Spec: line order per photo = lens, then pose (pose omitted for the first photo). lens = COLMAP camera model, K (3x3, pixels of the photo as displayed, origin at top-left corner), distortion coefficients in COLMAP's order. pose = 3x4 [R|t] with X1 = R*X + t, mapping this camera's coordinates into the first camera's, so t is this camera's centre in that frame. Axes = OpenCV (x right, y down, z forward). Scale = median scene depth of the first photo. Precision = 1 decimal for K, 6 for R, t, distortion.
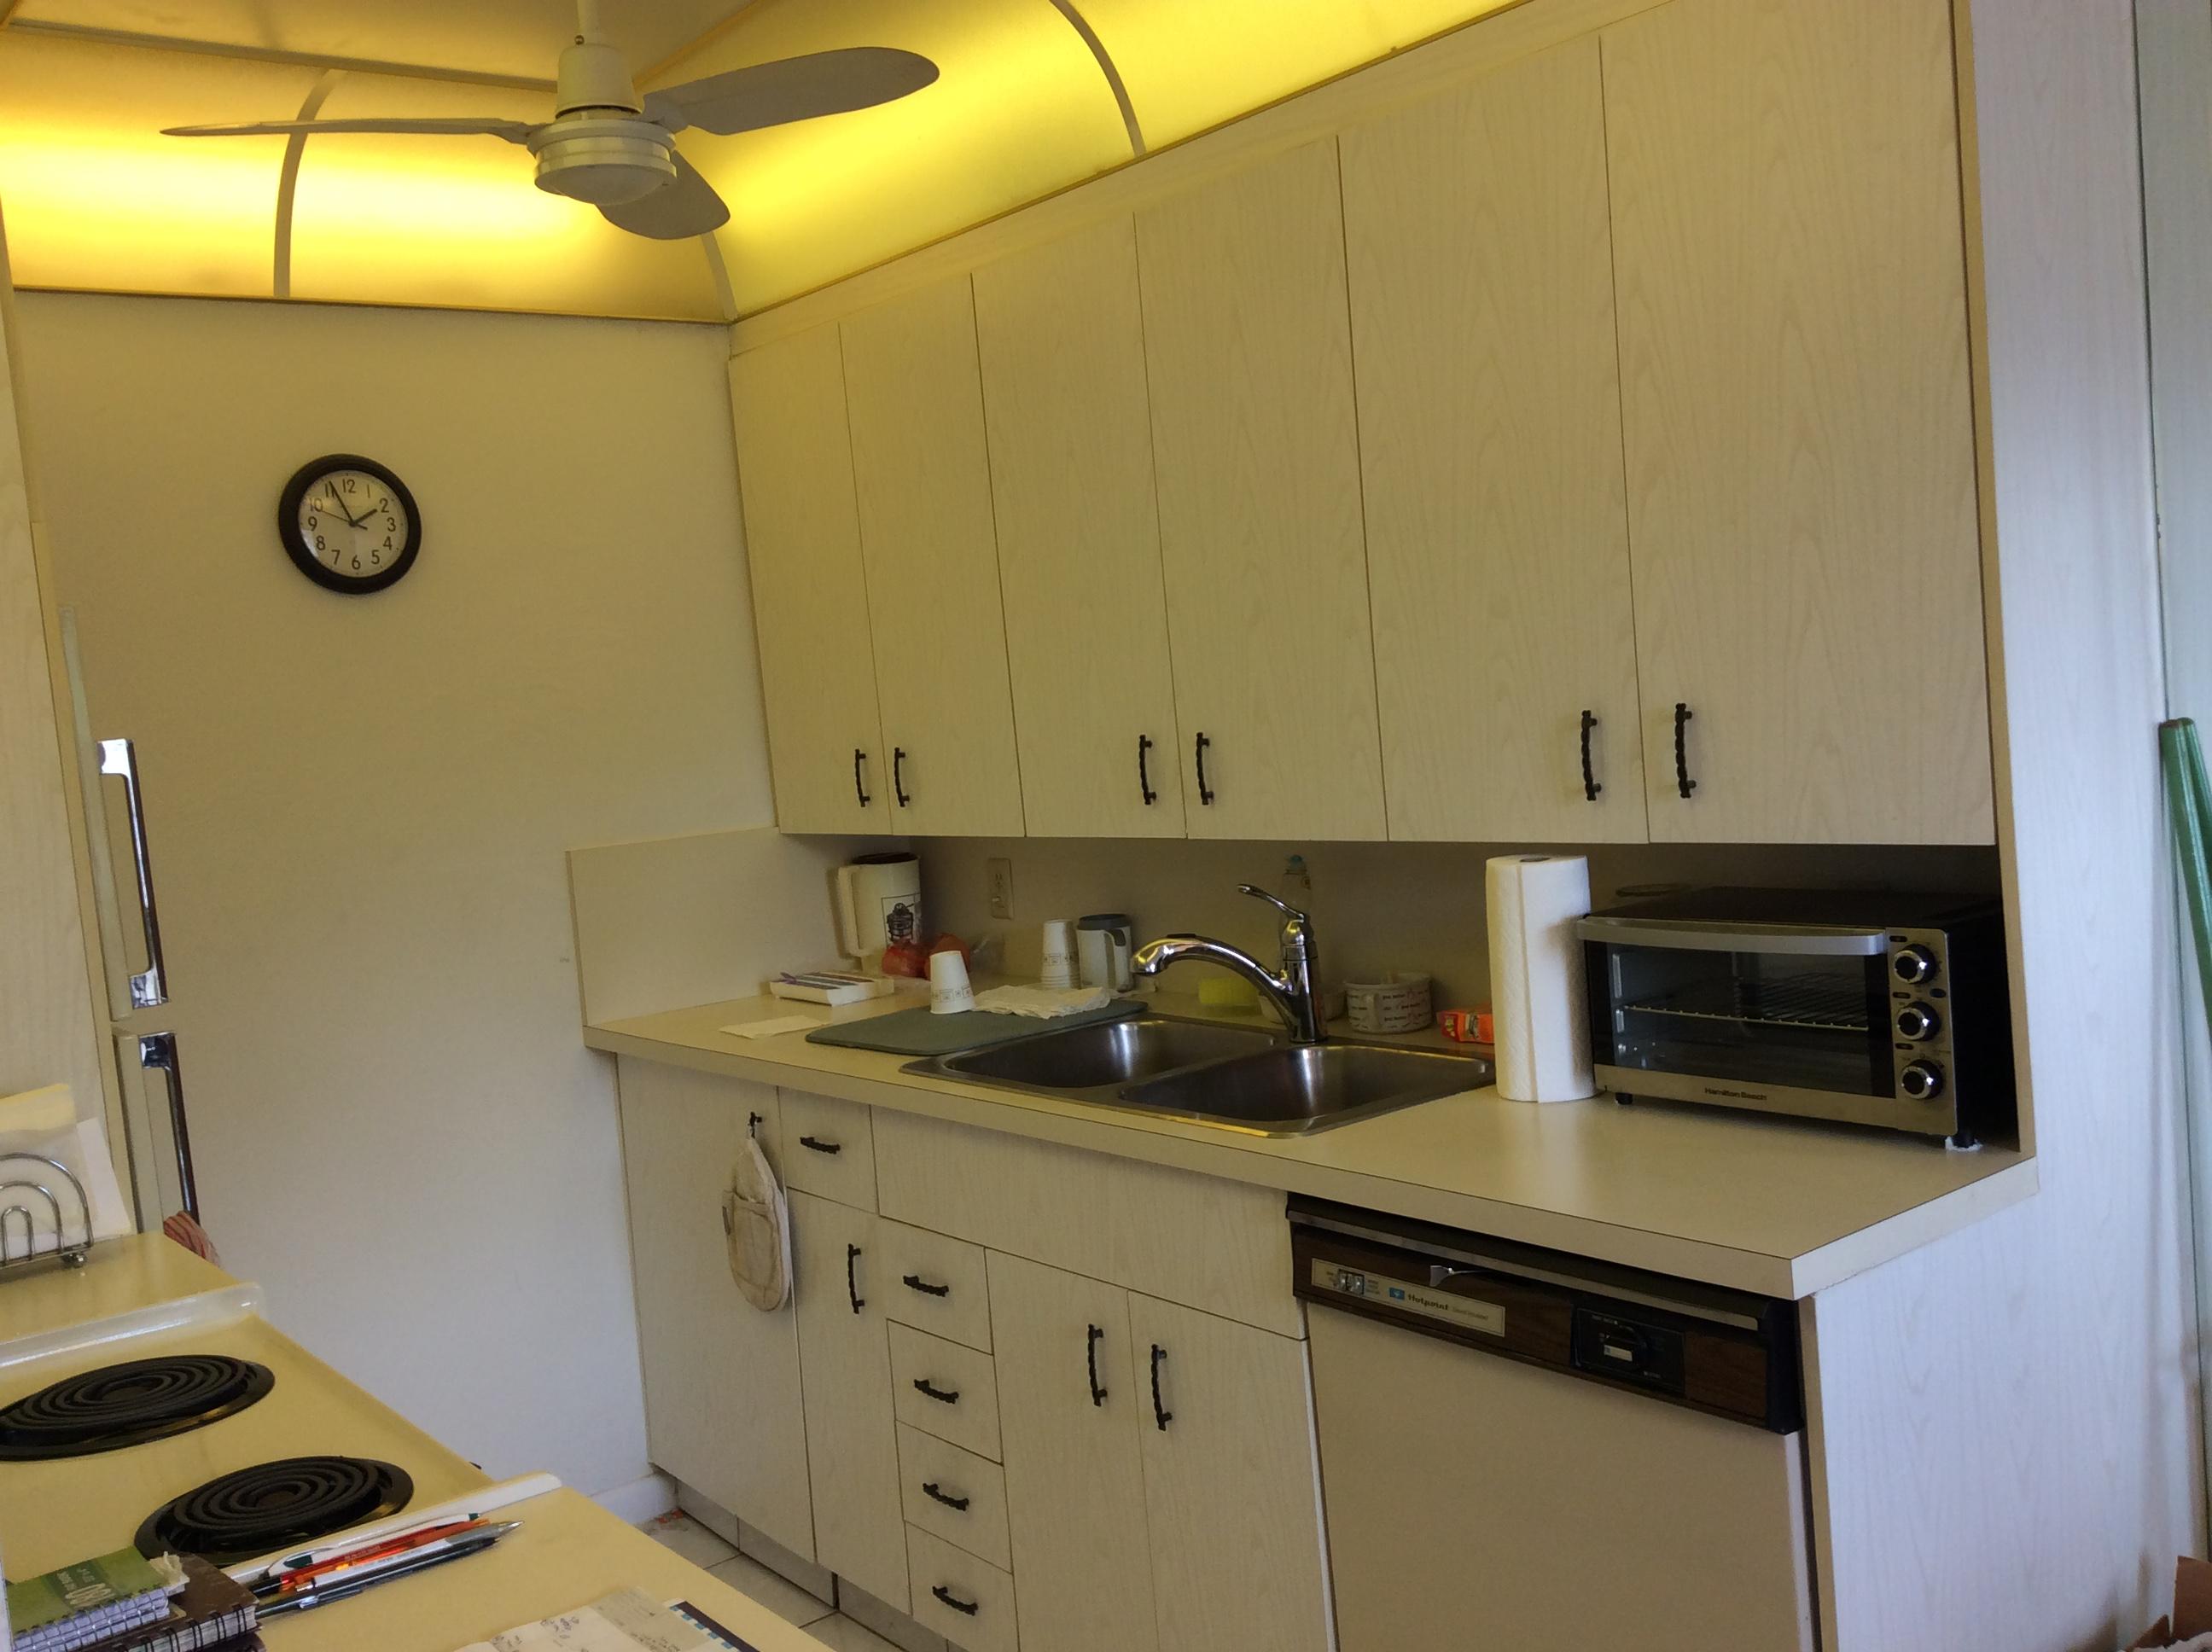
lens RADIAL K [[2046.2, 0, 1112.8], [0, 2046.2, 807.4], [0, 0, 1]] dist [0.065984, 0.000000]
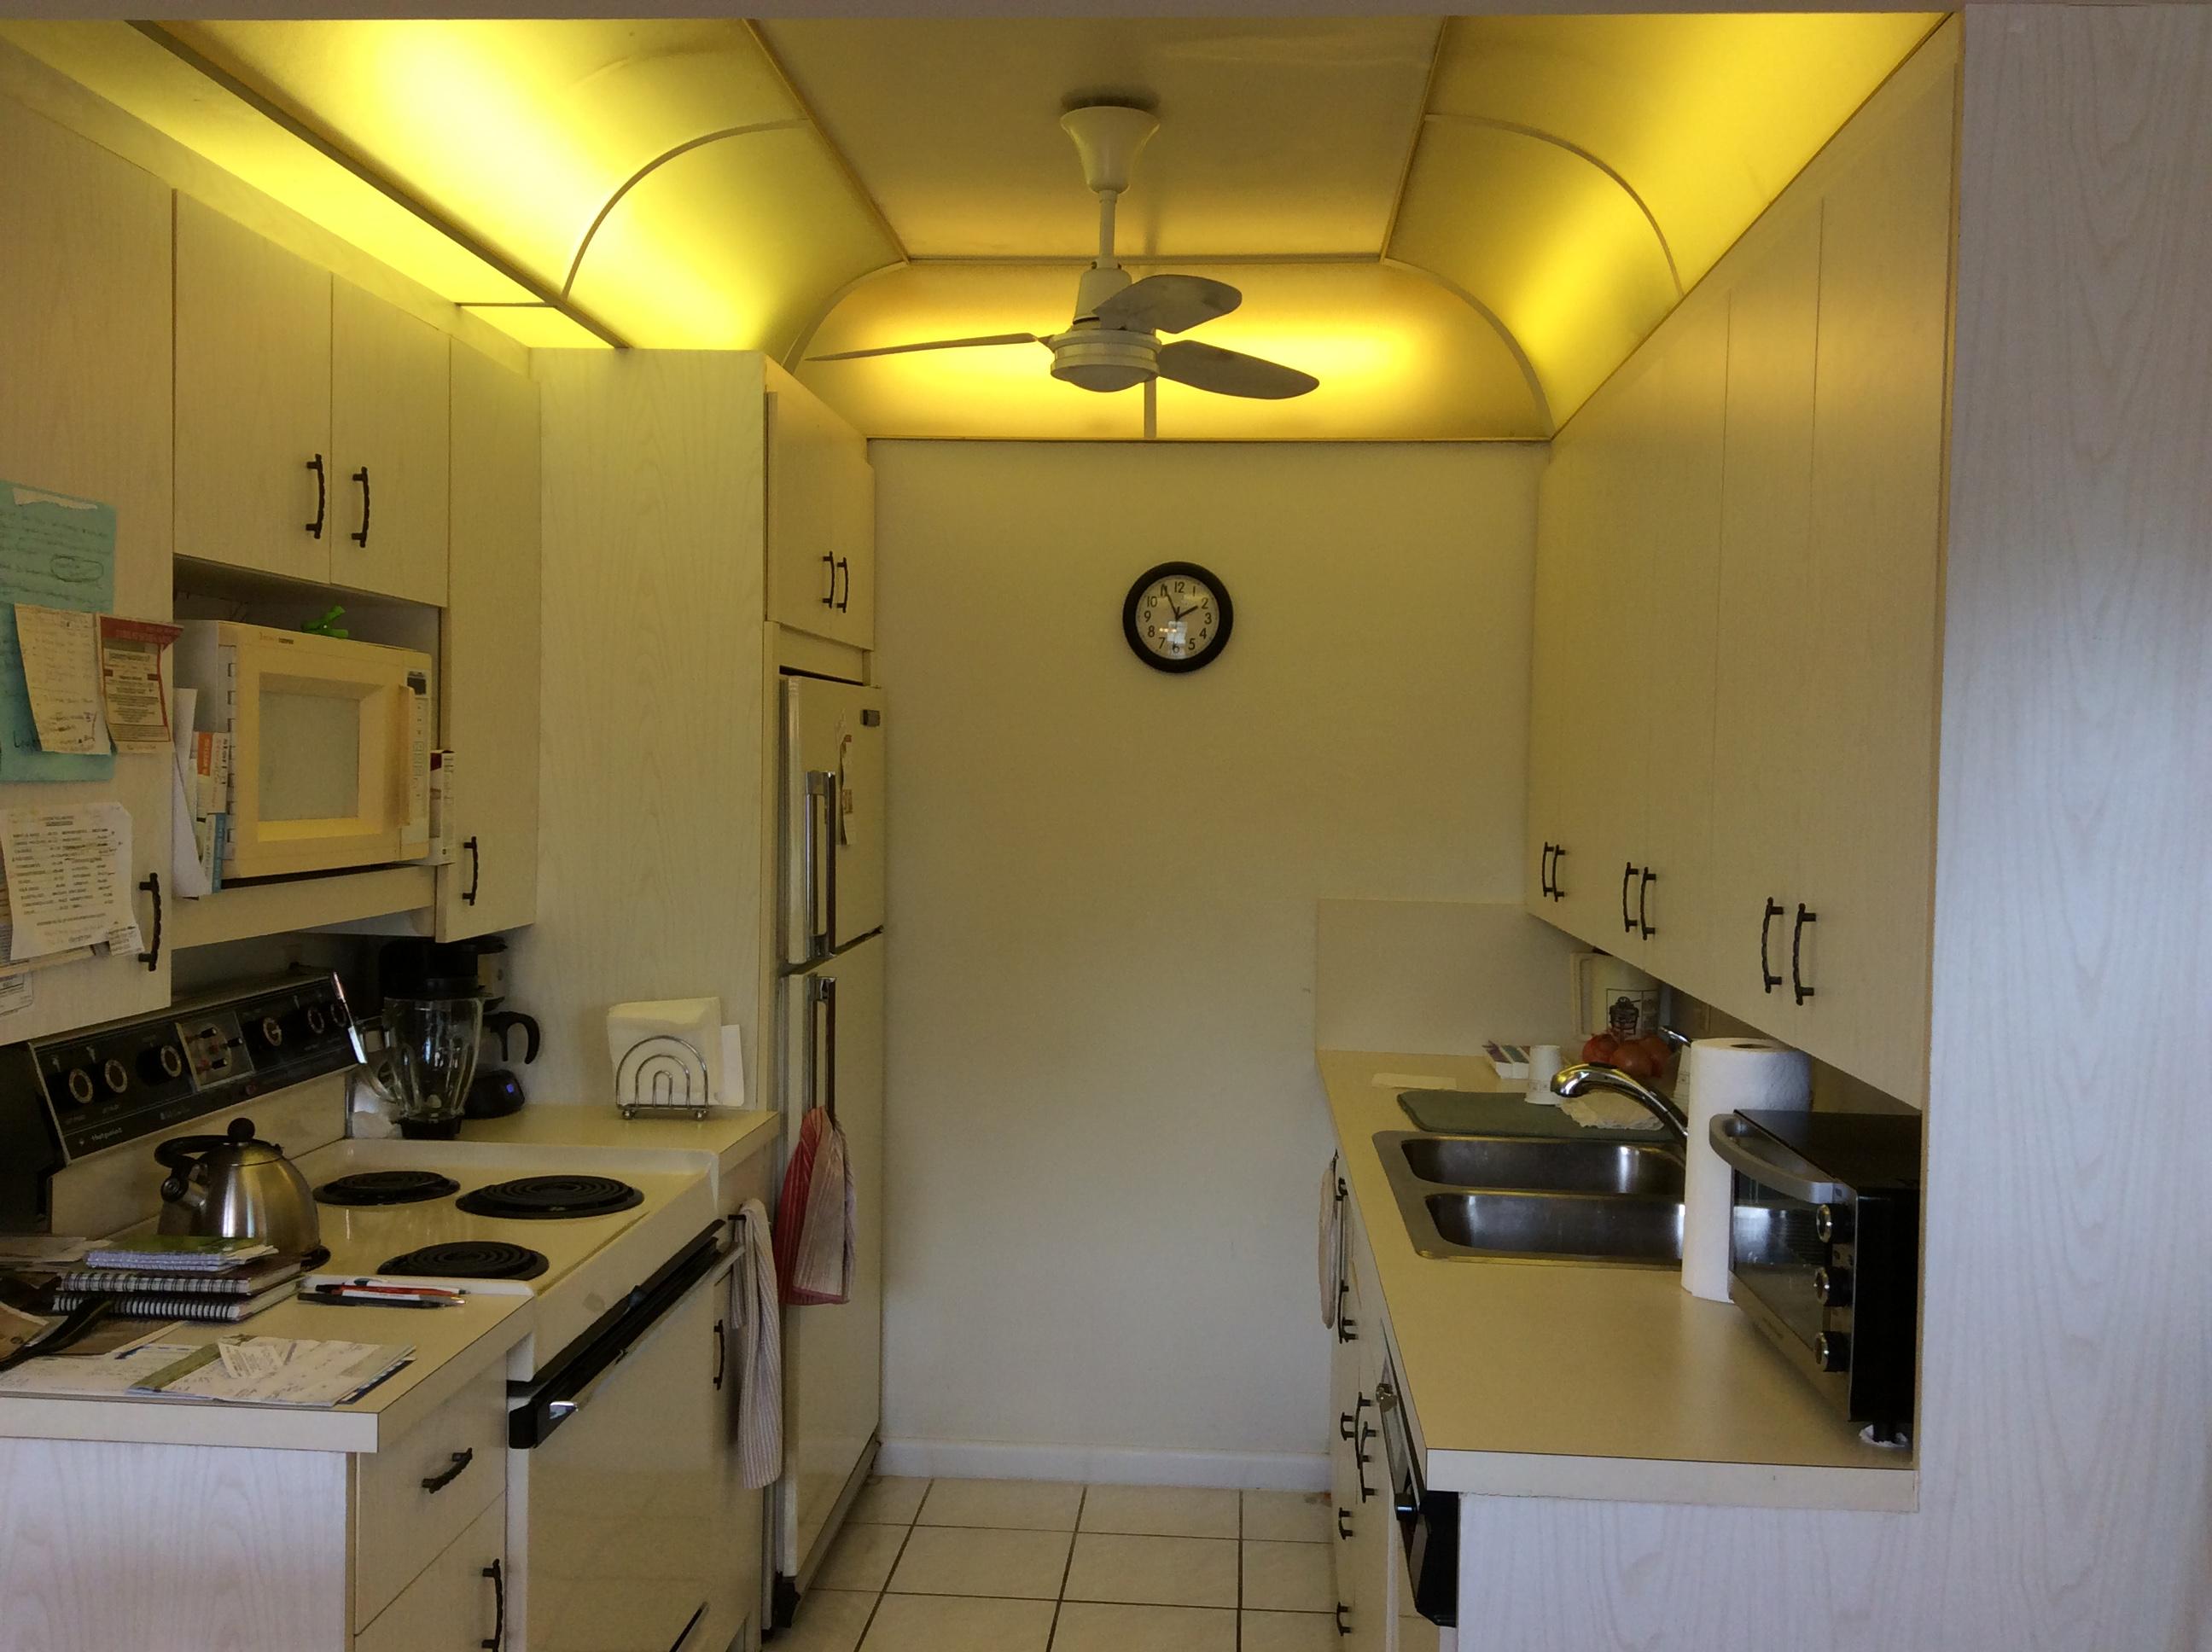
lens RADIAL K [[2046.2, 0, 1118.8], [0, 2046.2, 845.3], [0, 0, 1]] dist [0.065984, 0.000000]
pose [[0.728580, 0.126366, -0.673204, 0.462490], [-0.122315, 0.991040, 0.053650, -0.062398], [0.673952, 0.043255, 0.737508, 0.065139]]
